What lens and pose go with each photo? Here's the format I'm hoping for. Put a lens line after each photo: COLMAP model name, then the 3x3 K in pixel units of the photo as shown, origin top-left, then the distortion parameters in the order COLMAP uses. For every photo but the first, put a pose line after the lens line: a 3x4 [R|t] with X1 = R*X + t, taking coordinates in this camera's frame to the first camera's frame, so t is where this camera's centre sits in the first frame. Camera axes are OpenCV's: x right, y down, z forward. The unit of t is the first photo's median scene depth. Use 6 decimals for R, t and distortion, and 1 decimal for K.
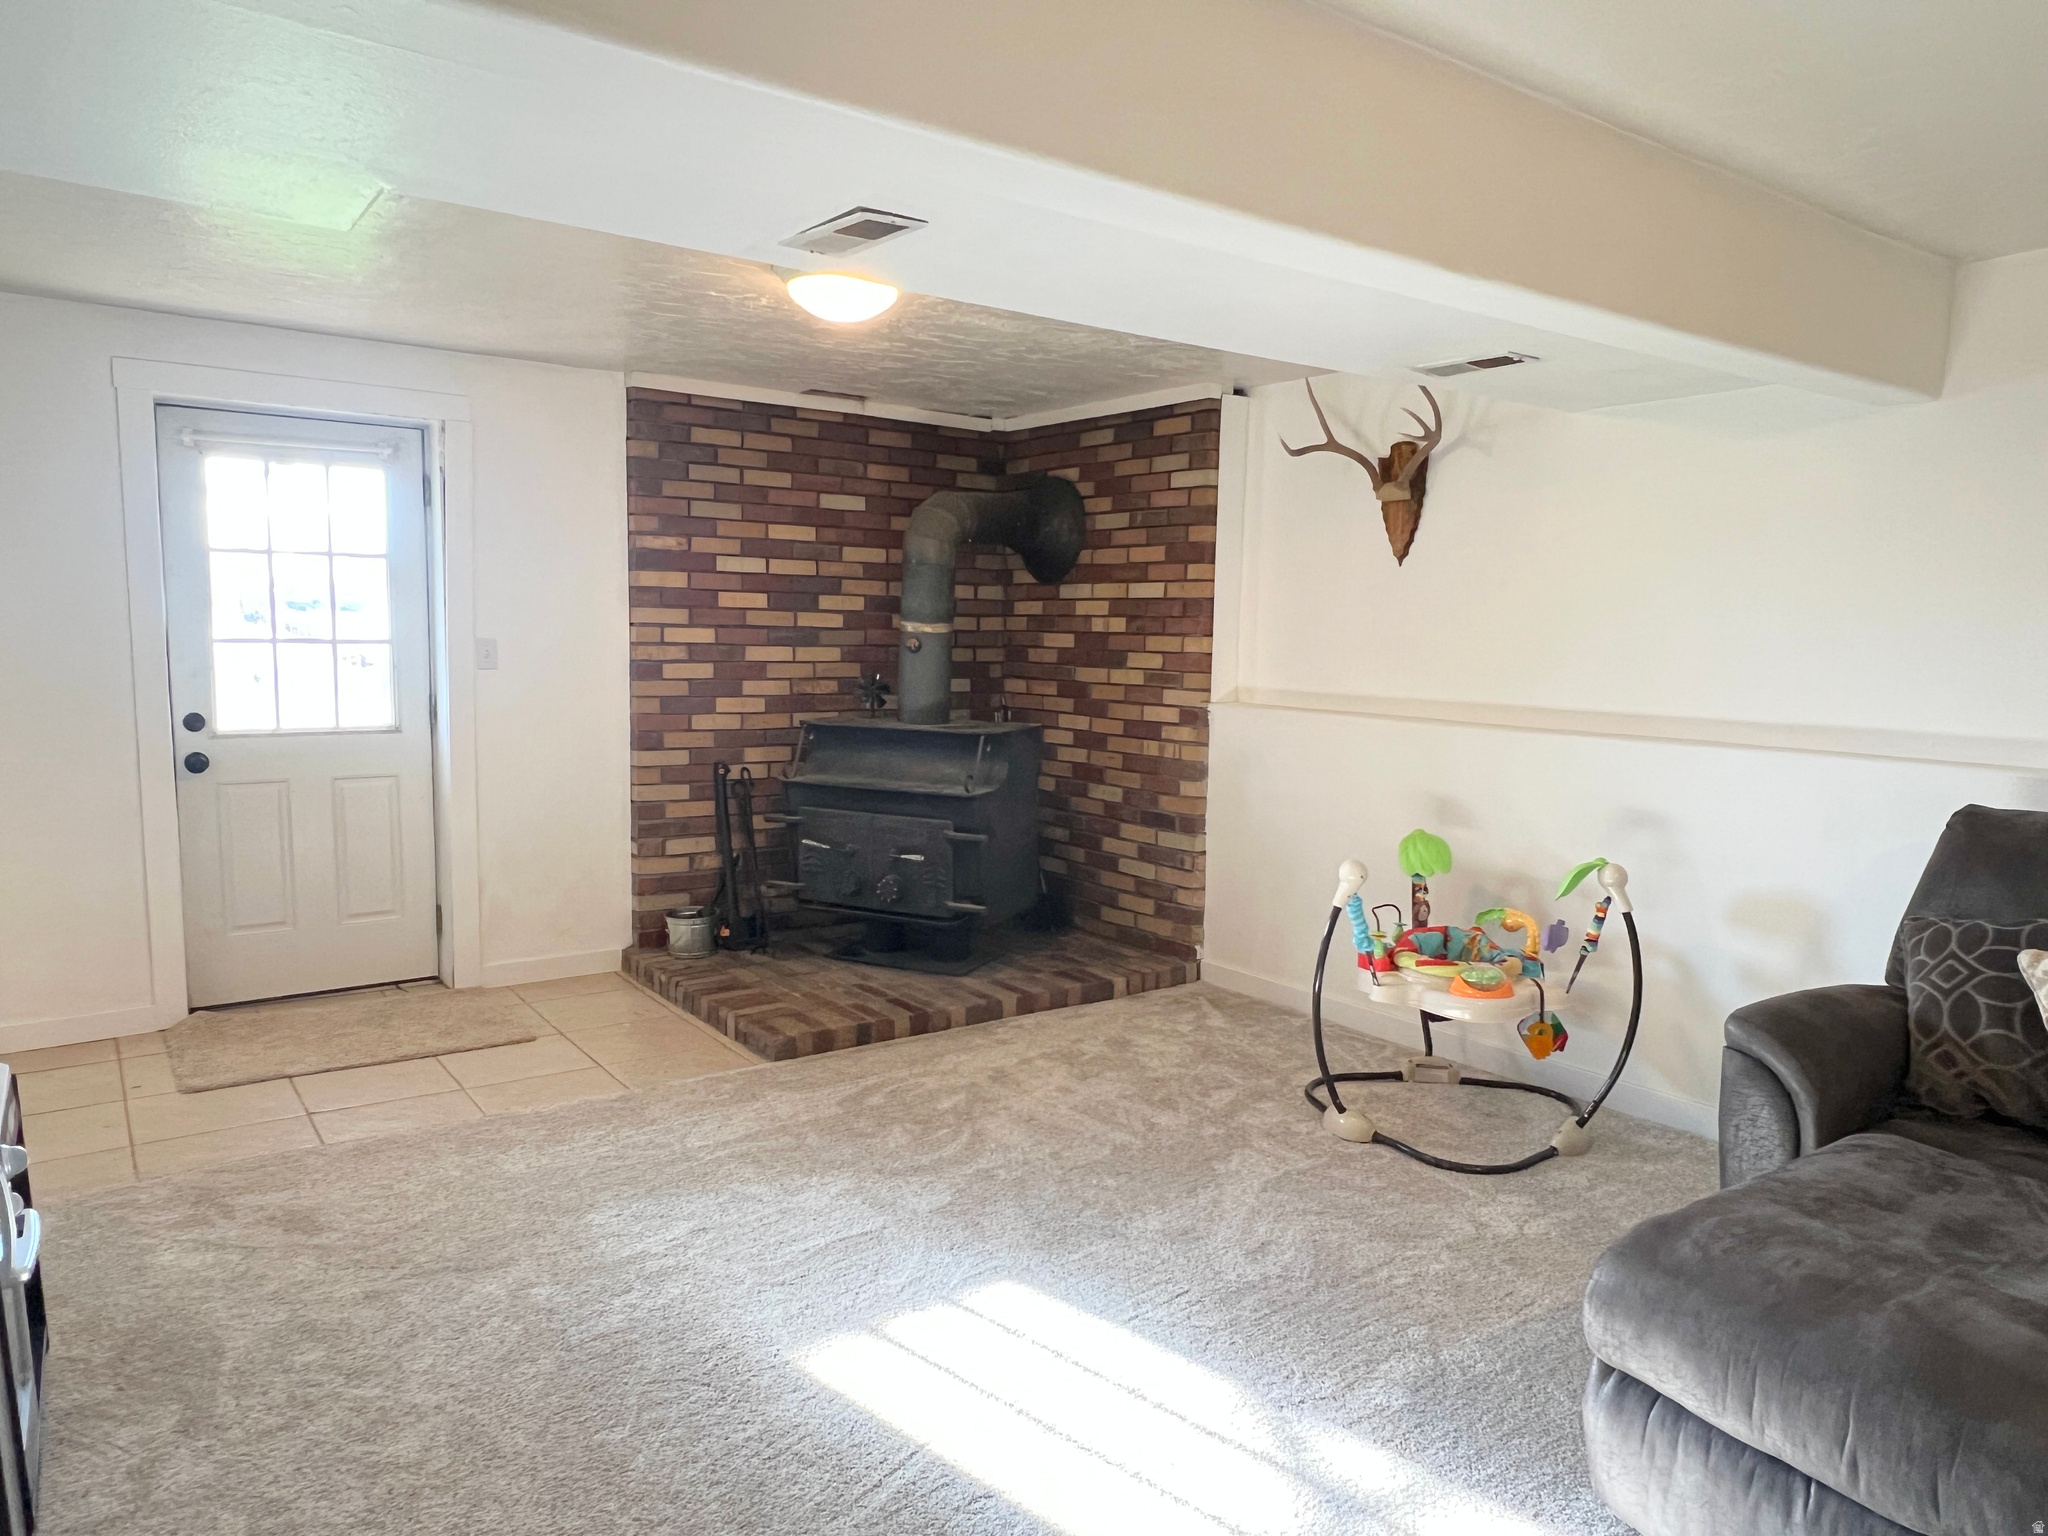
lens RADIAL K [[1344.4, 0, 1024.0], [0, 1344.4, 768.0], [0, 0, 1]] dist [0.004896, -0.000374]
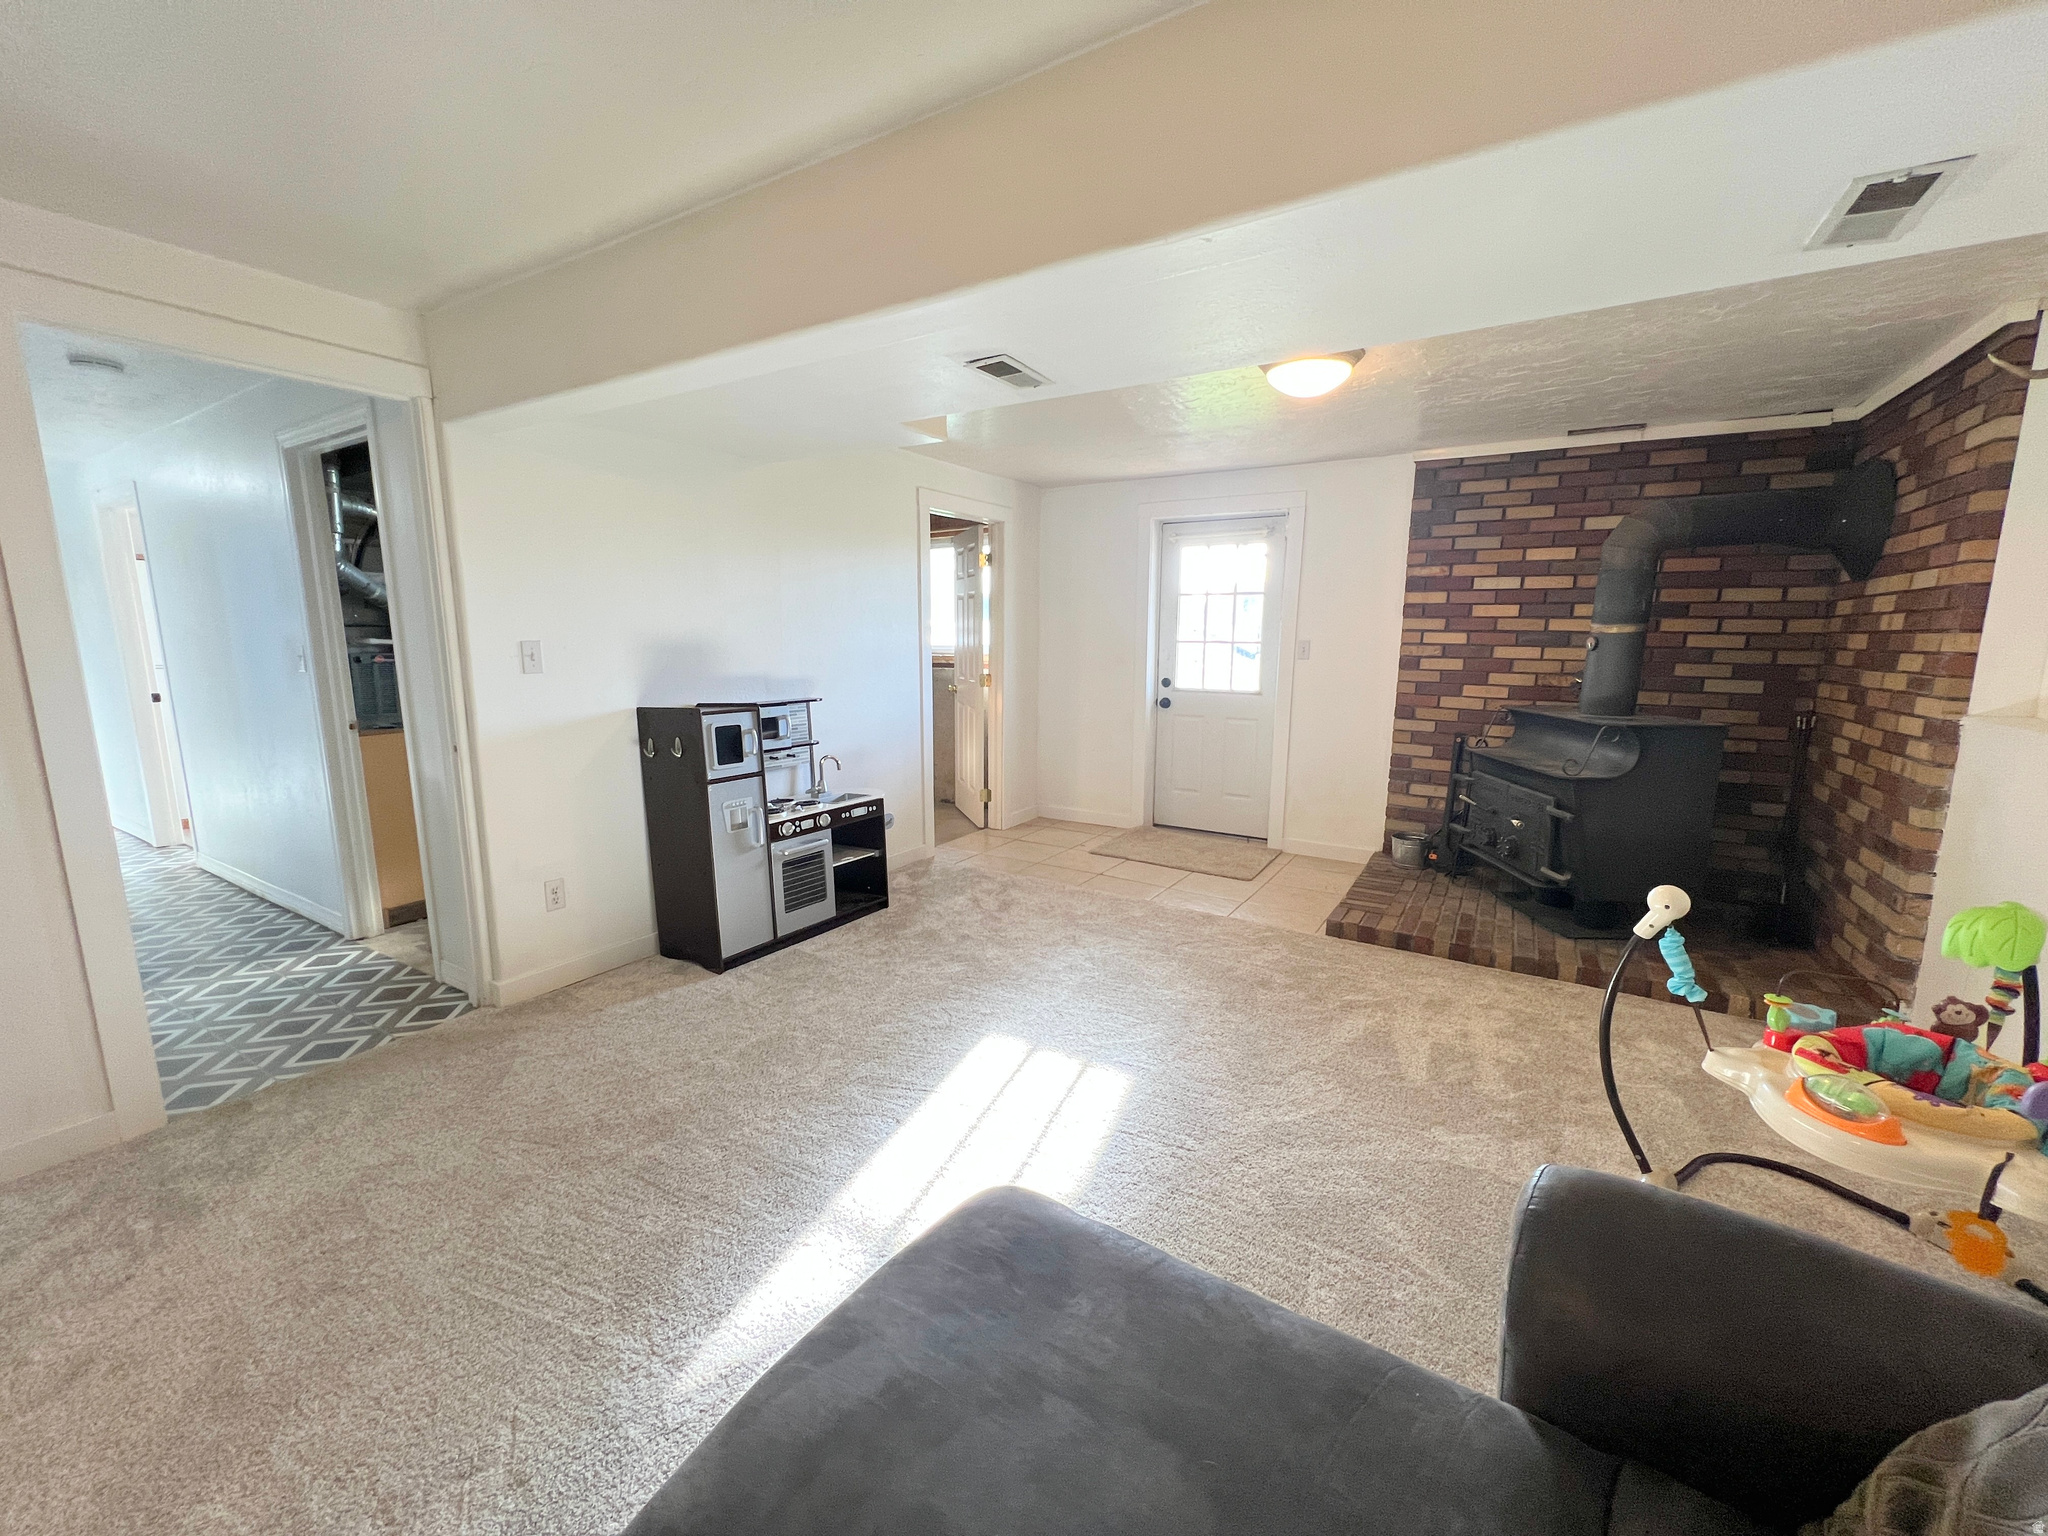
lens RADIAL K [[821.2, 0, 1024.0], [0, 821.2, 768.0], [0, 0, 1]] dist [0.000119, 0.000214]
pose [[0.376630, 0.134619, -0.916530, 0.375116], [-0.098565, 0.989592, 0.104847, -0.013234], [0.921105, 0.050849, 0.385978, 0.288934]]
